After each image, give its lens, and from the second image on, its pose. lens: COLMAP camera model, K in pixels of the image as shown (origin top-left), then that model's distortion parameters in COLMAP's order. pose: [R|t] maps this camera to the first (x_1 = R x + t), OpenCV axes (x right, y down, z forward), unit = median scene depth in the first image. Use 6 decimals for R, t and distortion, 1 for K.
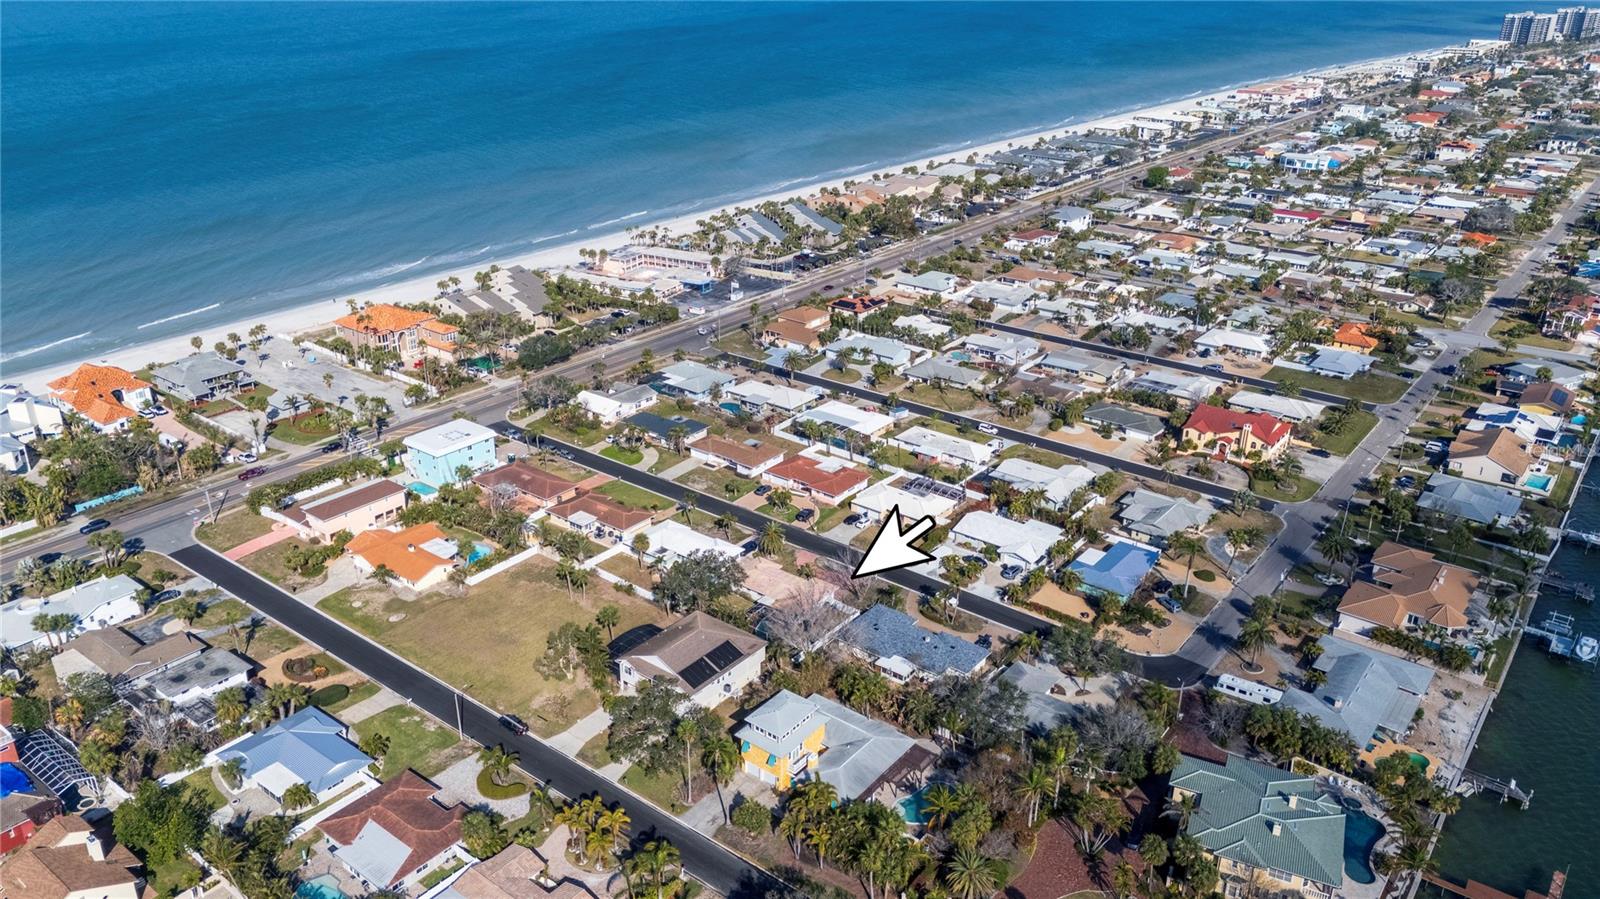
lens RADIAL K [[1168.4, 0, 785.7], [0, 1168.4, 446.4], [0, 0, 1]] dist [0.059131, -0.046614]
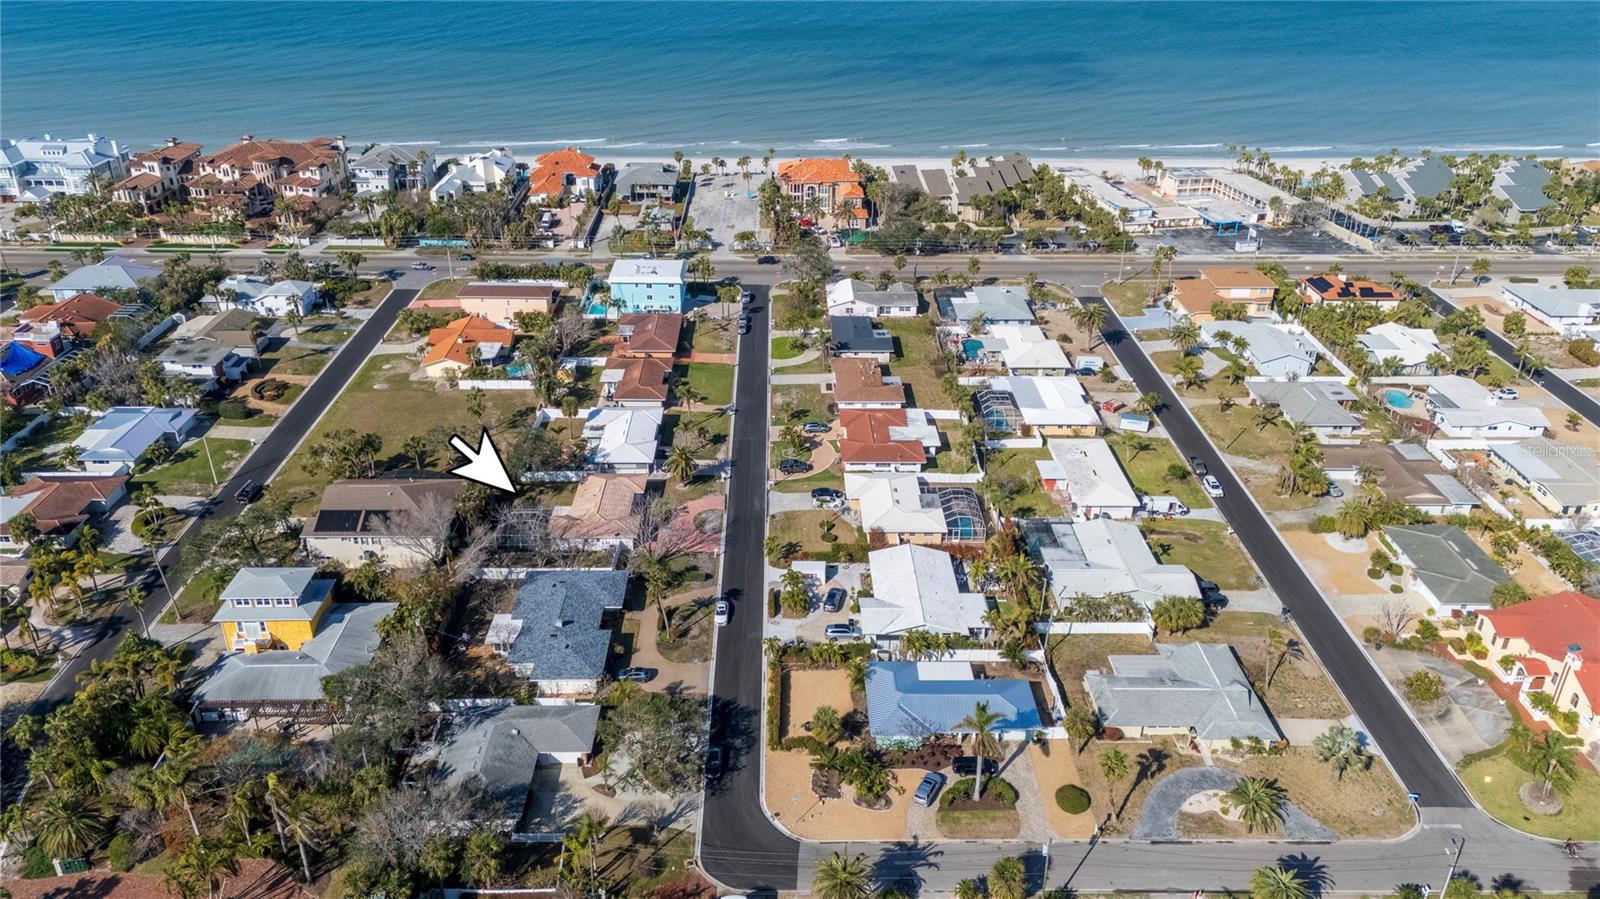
lens RADIAL K [[1168.4, 0, 800.2], [0, 1168.4, 446.4], [0, 0, 1]] dist [0.059131, -0.046614]
pose [[0.620454, 0.348900, -0.702357, 0.507364], [-0.310665, 0.931667, 0.188373, -0.091683], [0.720086, 0.101321, 0.686448, 0.424229]]
